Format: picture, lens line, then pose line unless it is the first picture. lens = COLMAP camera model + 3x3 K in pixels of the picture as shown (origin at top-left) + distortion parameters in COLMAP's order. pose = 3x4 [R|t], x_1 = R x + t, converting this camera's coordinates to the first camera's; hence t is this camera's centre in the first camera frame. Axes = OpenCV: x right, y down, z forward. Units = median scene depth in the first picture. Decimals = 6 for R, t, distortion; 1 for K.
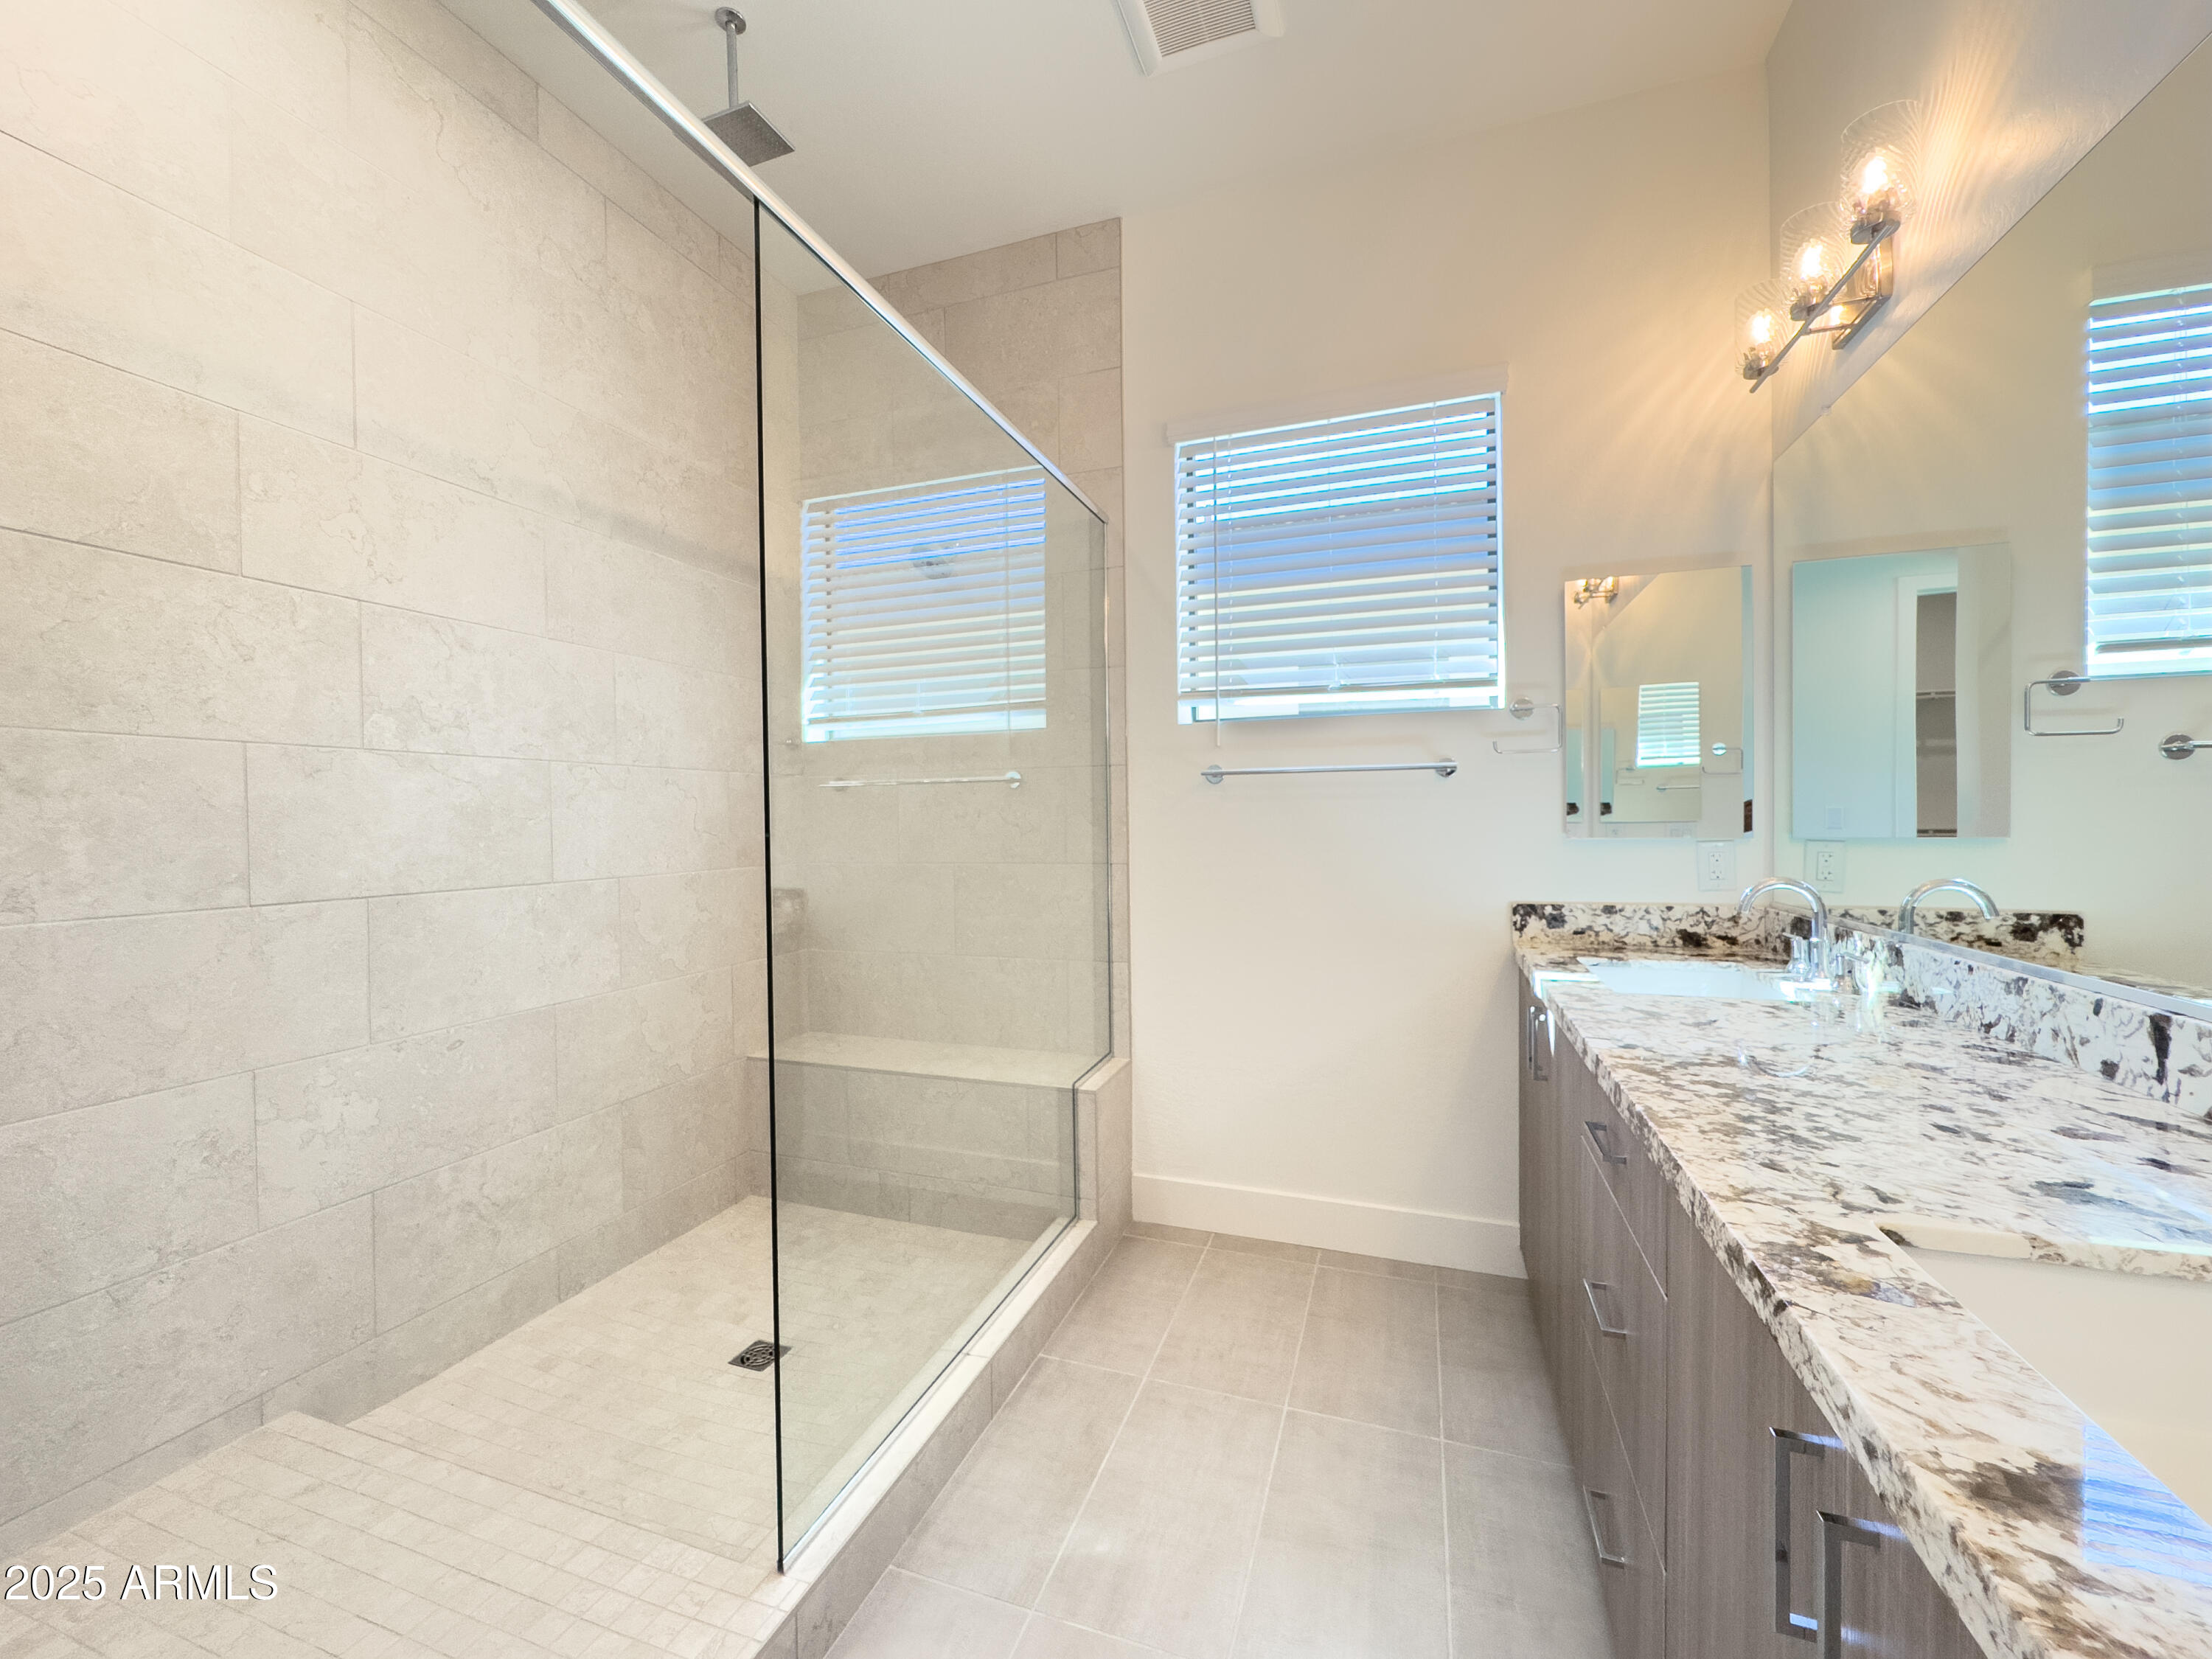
lens RADIAL K [[891.1, 0, 1100.6], [0, 891.1, 832.9], [0, 0, 1]] dist [-0.002694, -0.000420]
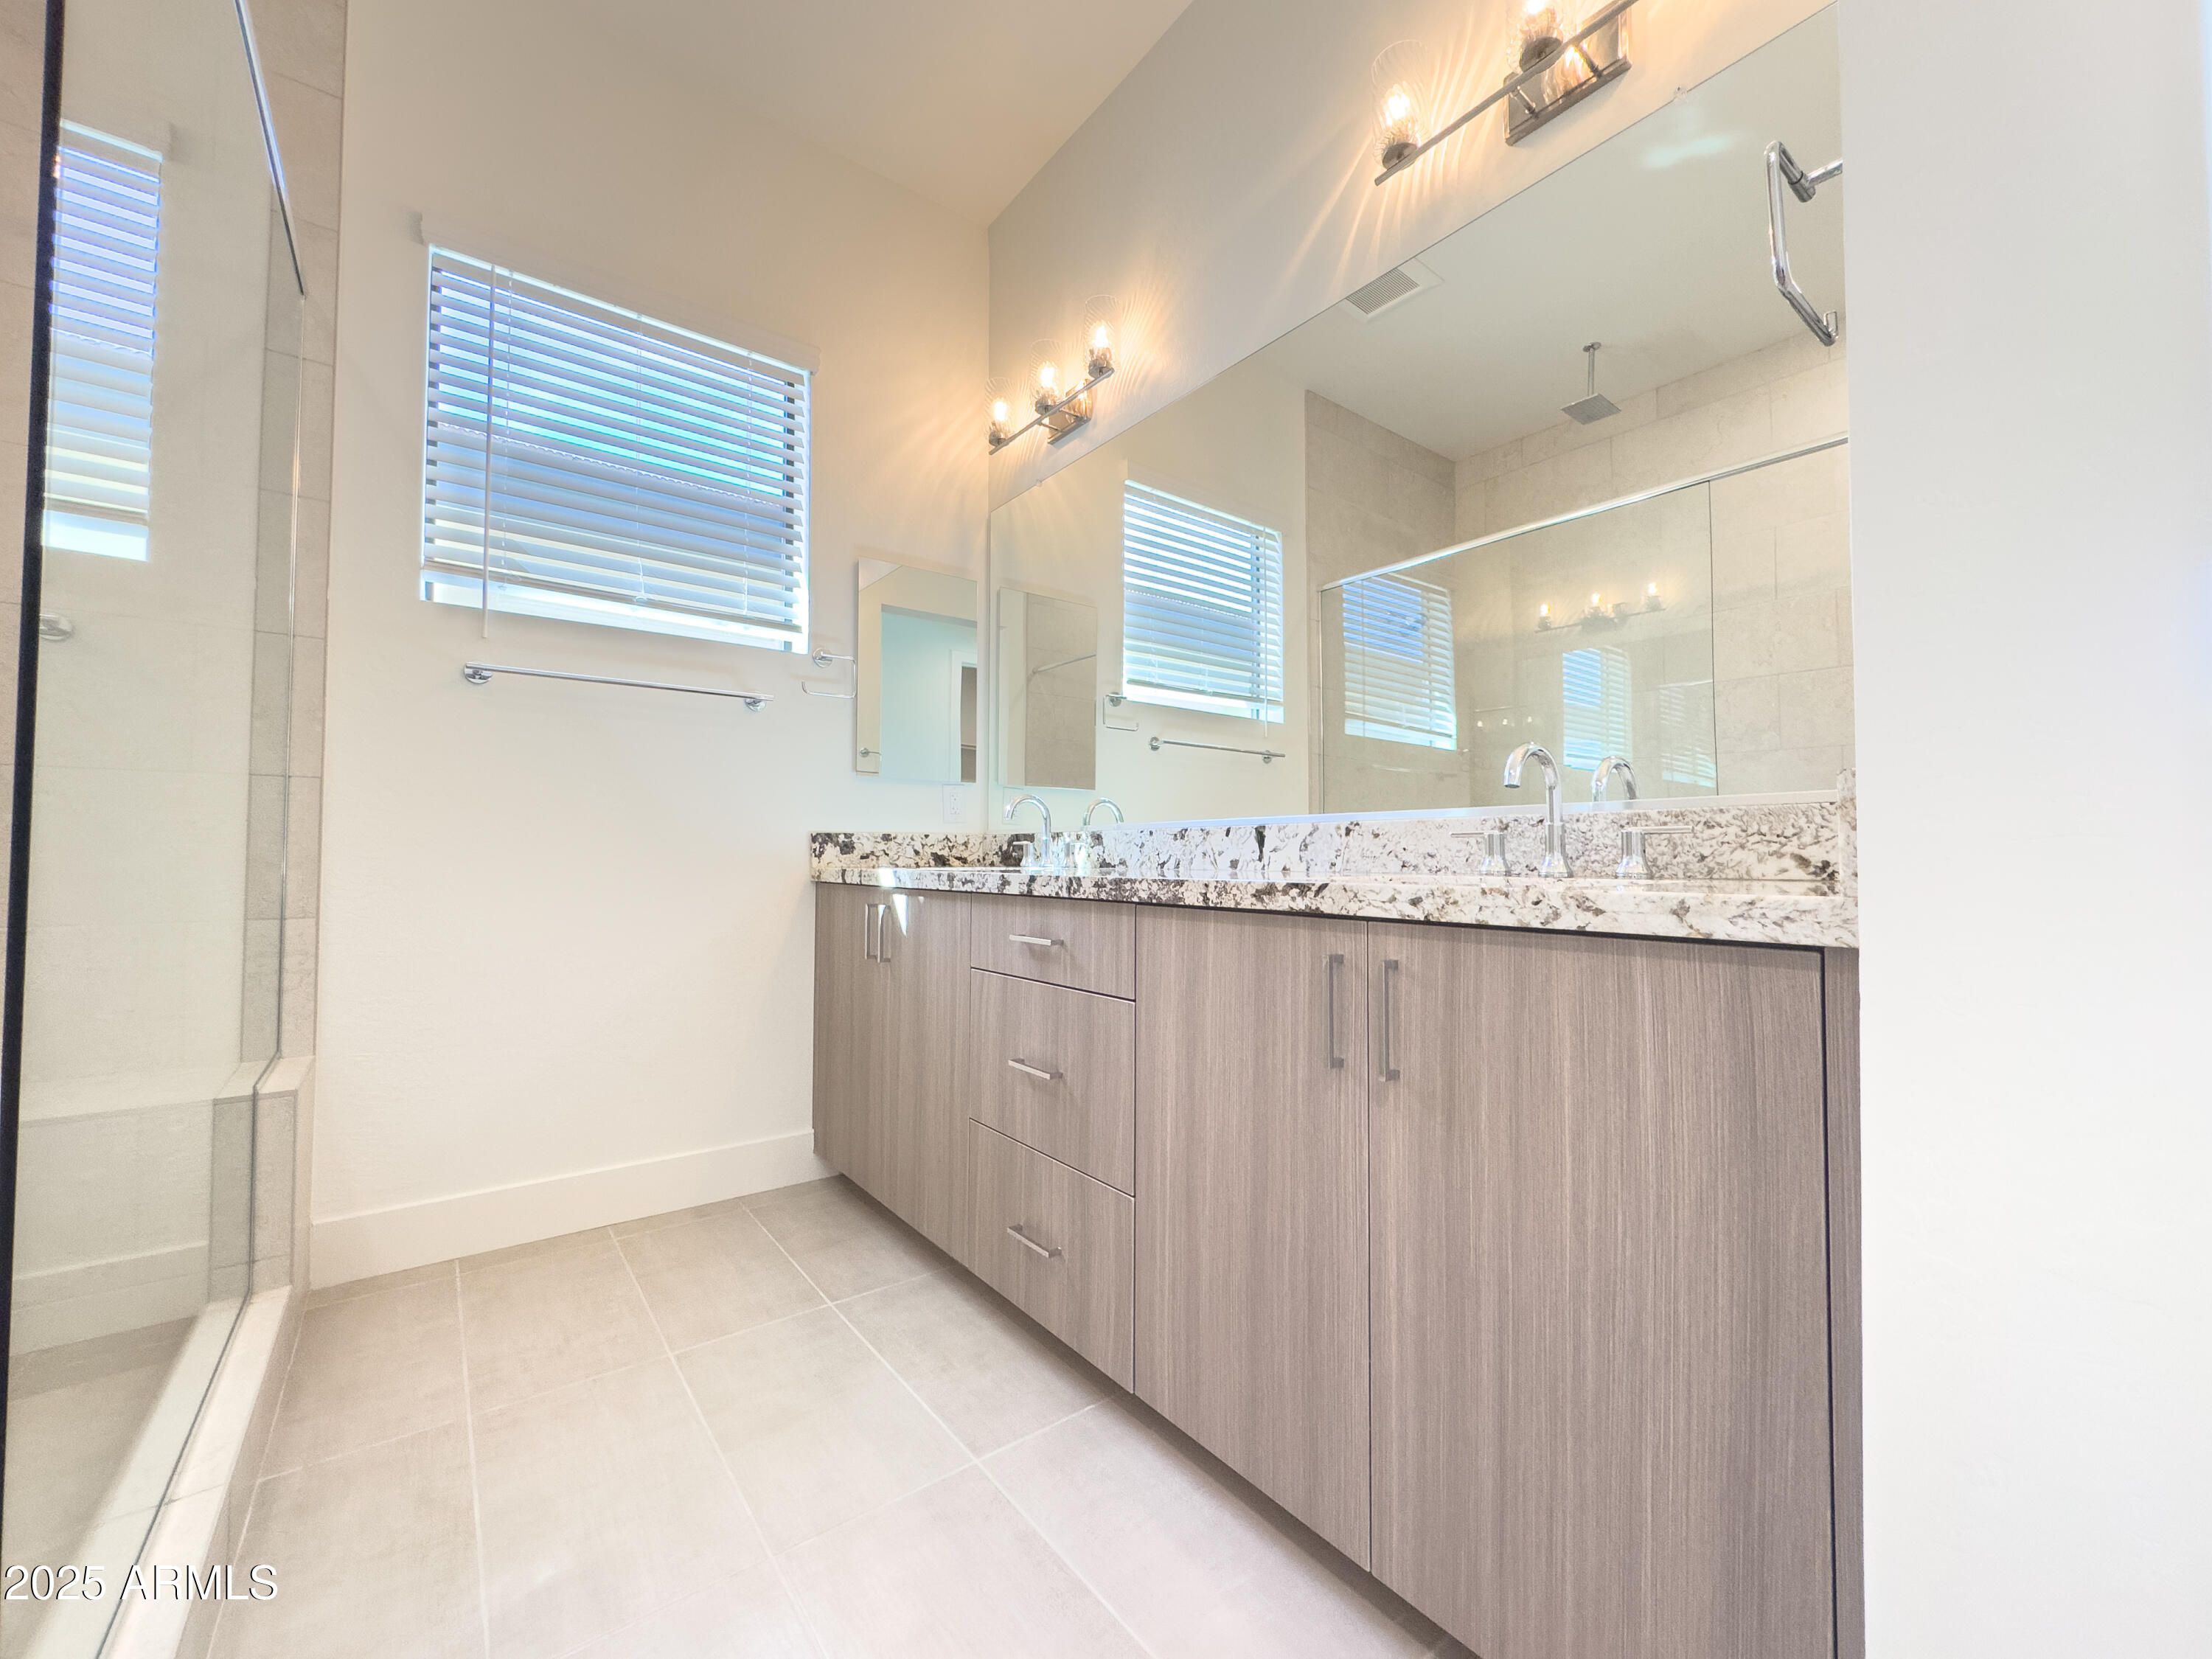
lens RADIAL K [[891.1, 0, 1104.1], [0, 891.1, 840.2], [0, 0, 1]] dist [-0.002694, -0.000420]
pose [[0.535011, 0.034015, 0.844160, -0.289305], [0.007348, 0.998964, -0.044910, 0.150321], [-0.844813, 0.030230, 0.534207, 0.119419]]
